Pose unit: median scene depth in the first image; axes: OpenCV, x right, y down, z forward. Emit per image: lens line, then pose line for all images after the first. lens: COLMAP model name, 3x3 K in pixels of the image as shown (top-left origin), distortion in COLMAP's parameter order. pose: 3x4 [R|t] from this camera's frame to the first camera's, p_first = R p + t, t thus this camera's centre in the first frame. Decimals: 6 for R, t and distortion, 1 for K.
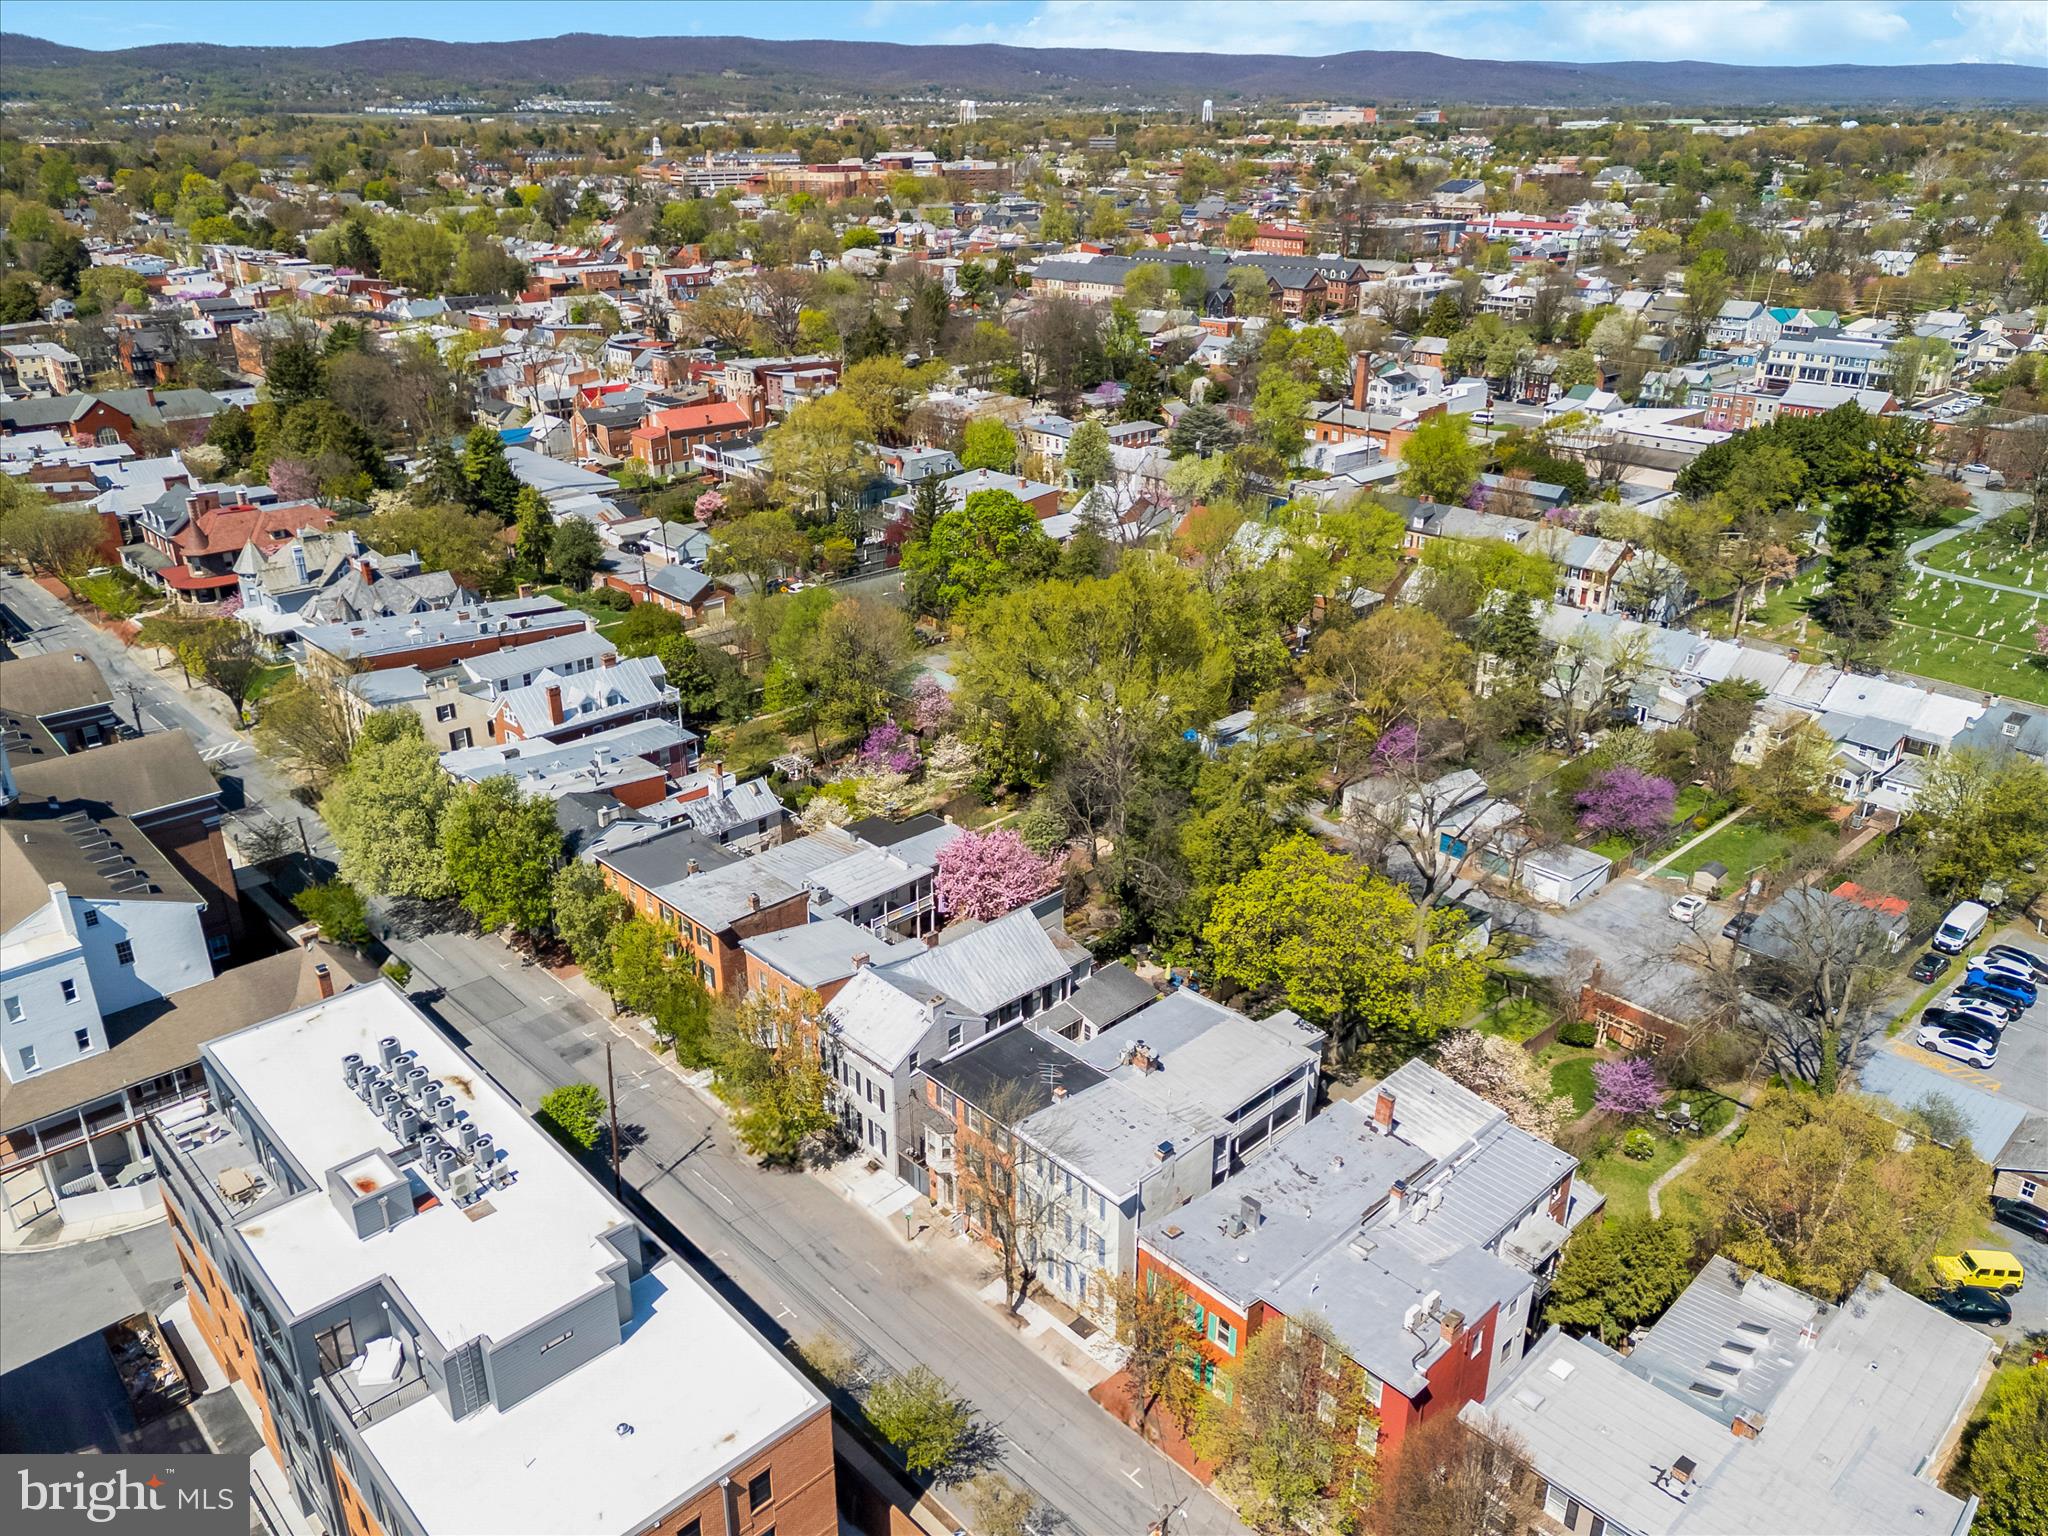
lens RADIAL K [[1491.6, 0, 1024.0], [0, 1491.6, 768.0], [0, 0, 1]] dist [0.078921, -0.077181]
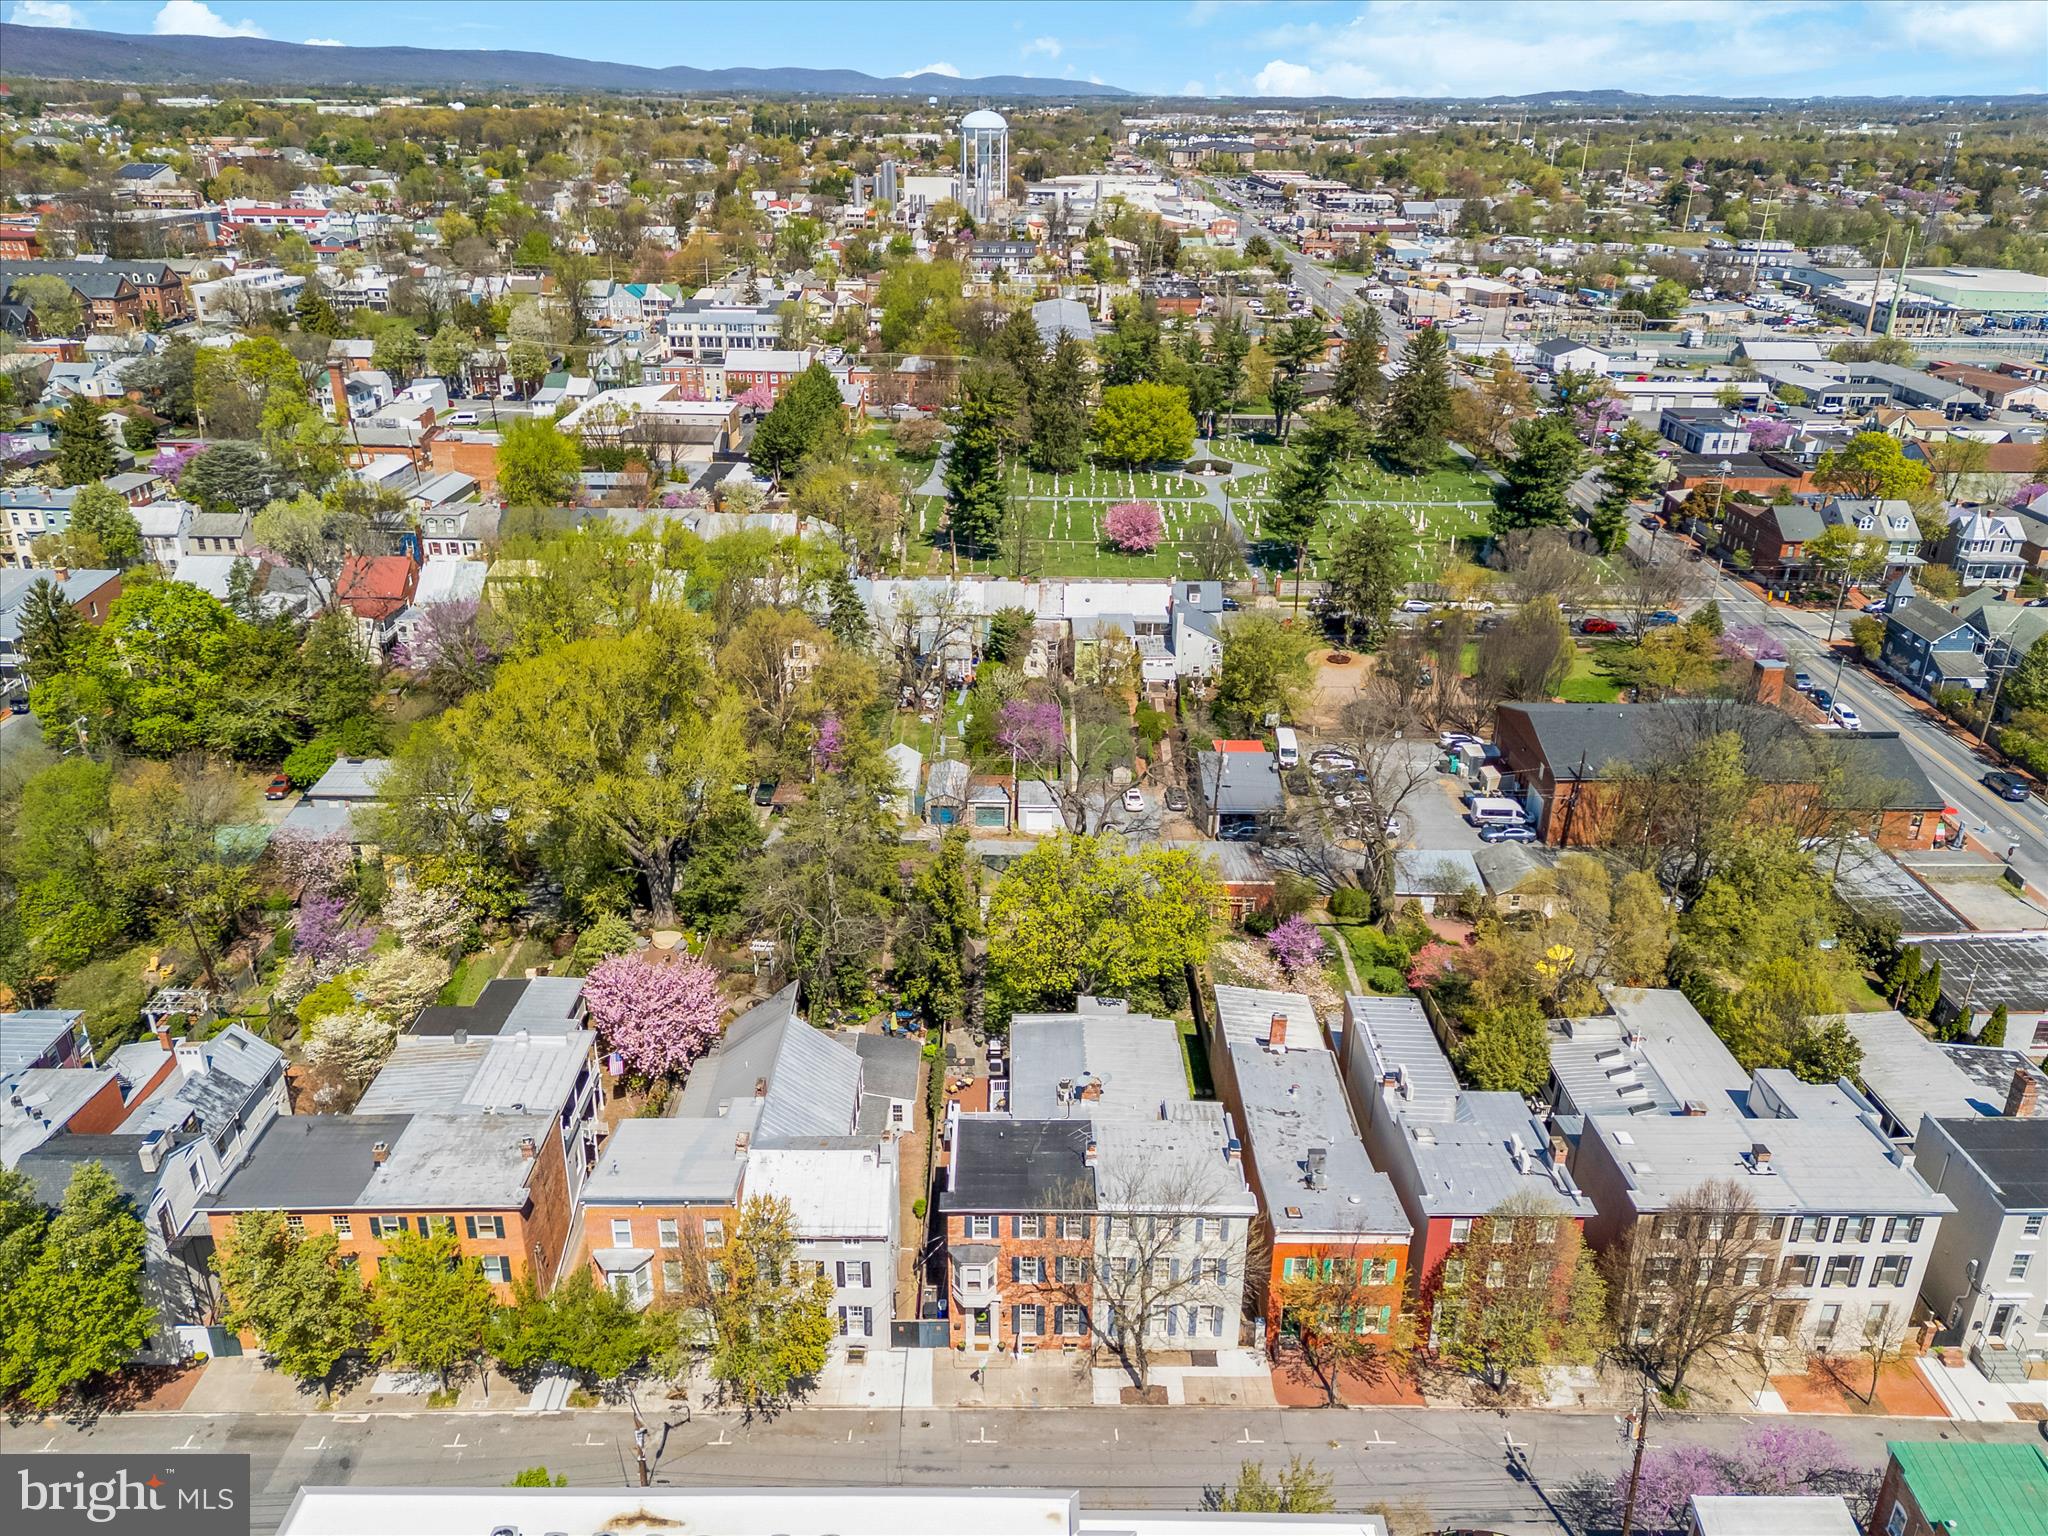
lens RADIAL K [[1499.1, 0, 1026.9], [0, 1499.1, 764.8], [0, 0, 1]] dist [0.064096, -0.055579]
pose [[0.687227, -0.289975, 0.666058, -0.354435], [0.284262, 0.951109, 0.120778, -0.089480], [-0.668516, 0.106333, 0.736057, 0.189292]]
